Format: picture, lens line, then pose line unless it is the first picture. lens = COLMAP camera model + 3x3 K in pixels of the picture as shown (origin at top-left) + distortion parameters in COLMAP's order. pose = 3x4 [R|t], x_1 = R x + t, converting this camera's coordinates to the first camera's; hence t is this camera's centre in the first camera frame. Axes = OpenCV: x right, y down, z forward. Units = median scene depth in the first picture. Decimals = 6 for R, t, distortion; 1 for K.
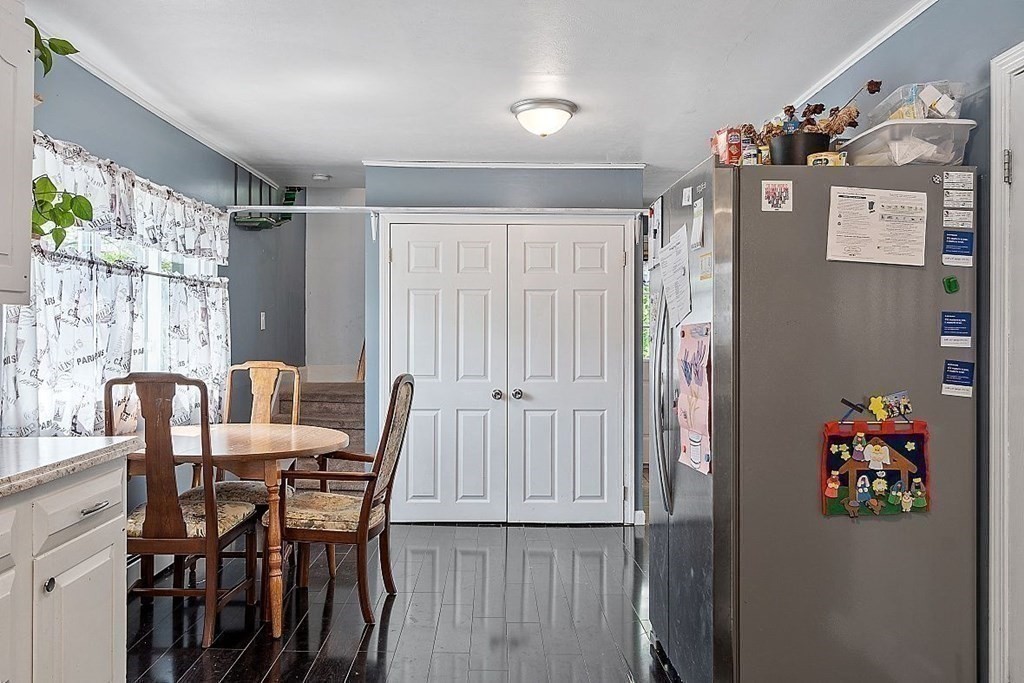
lens RADIAL K [[787.0, 0, 507.5], [0, 787.0, 340.5], [0, 0, 1]] dist [-0.009390, 0.002671]
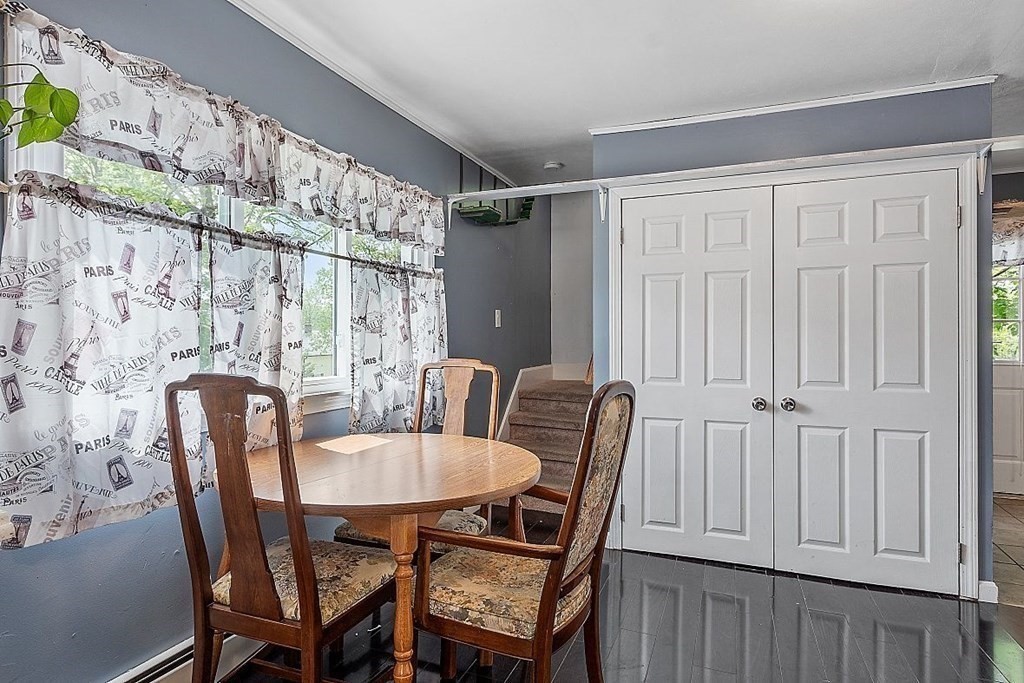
lens RADIAL K [[600.6, 0, 493.7], [0, 600.6, 337.5], [0, 0, 1]] dist [0.009104, 0.000180]
pose [[0.920519, -0.004527, -0.390672, -0.024058], [0.000308, 0.999941, -0.010861, 0.009402], [0.390698, 0.009878, 0.920466, 0.370339]]
